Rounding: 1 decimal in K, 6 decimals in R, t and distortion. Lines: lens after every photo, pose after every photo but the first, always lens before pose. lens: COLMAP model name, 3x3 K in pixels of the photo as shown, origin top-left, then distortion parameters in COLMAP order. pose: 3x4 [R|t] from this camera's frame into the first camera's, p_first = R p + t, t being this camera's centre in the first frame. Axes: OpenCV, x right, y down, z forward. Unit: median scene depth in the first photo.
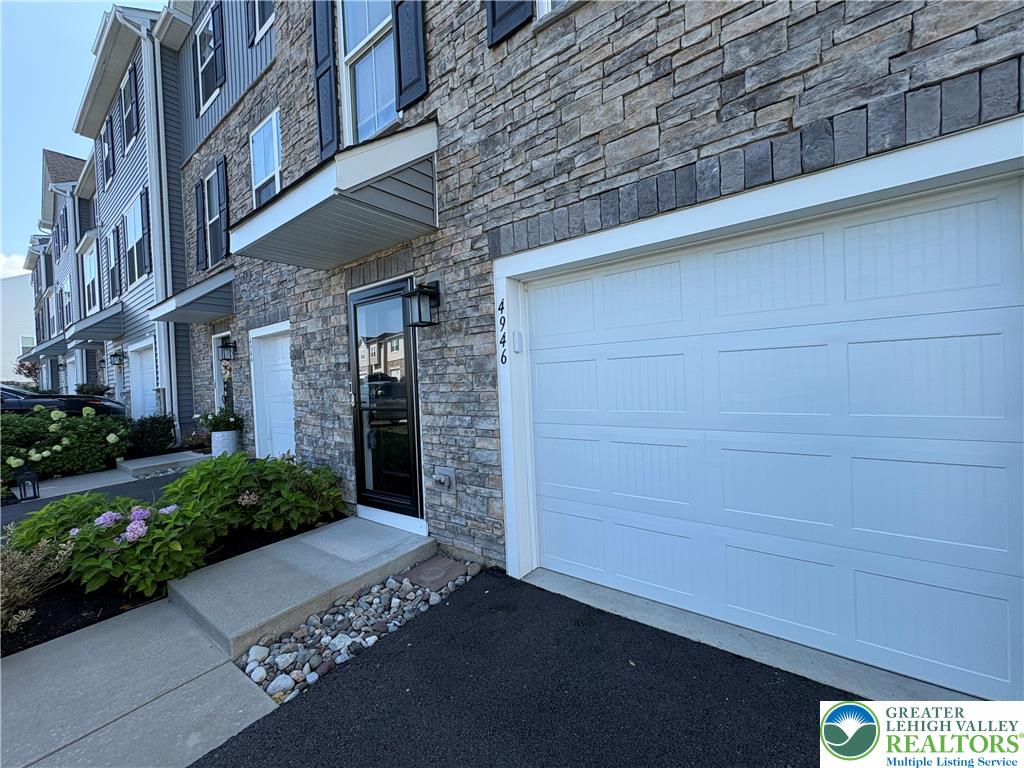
lens RADIAL K [[409.3, 0, 511.5], [0, 409.3, 383.4], [0, 0, 1]] dist [-0.001553, 0.000524]
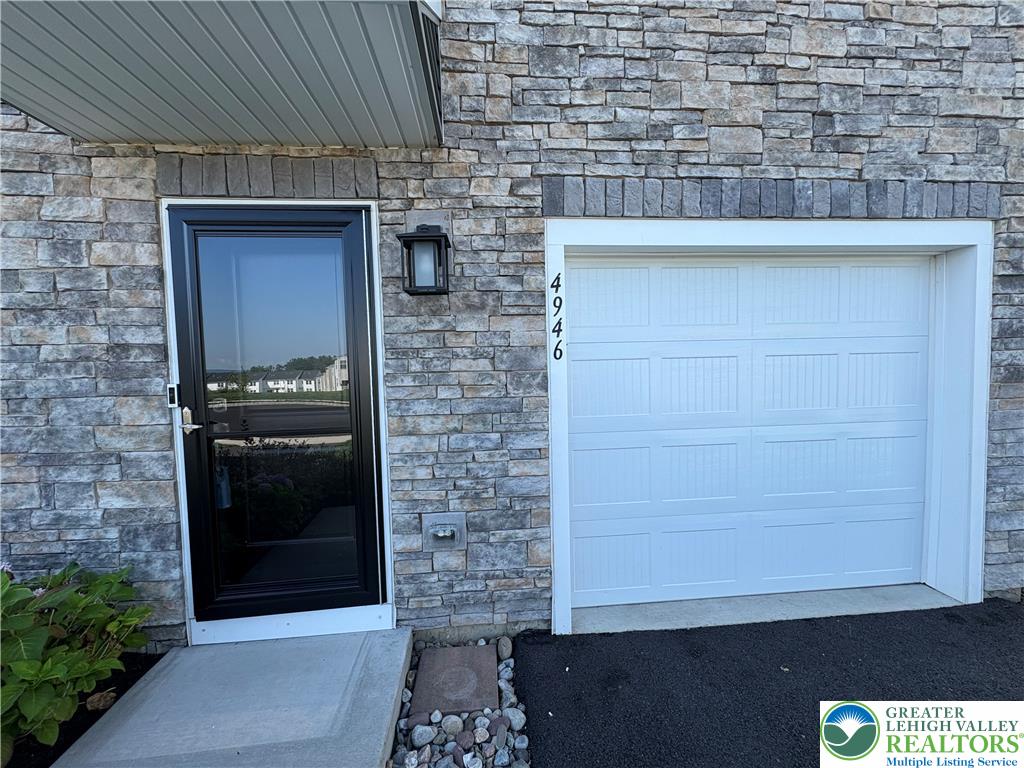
lens RADIAL K [[409.3, 0, 512.4], [0, 409.3, 383.8], [0, 0, 1]] dist [-0.001553, 0.000524]
pose [[0.742079, -0.008777, 0.670255, -0.599420], [0.001662, 0.999935, 0.011254, -0.011878], [-0.670310, -0.007238, 0.742046, 0.504449]]
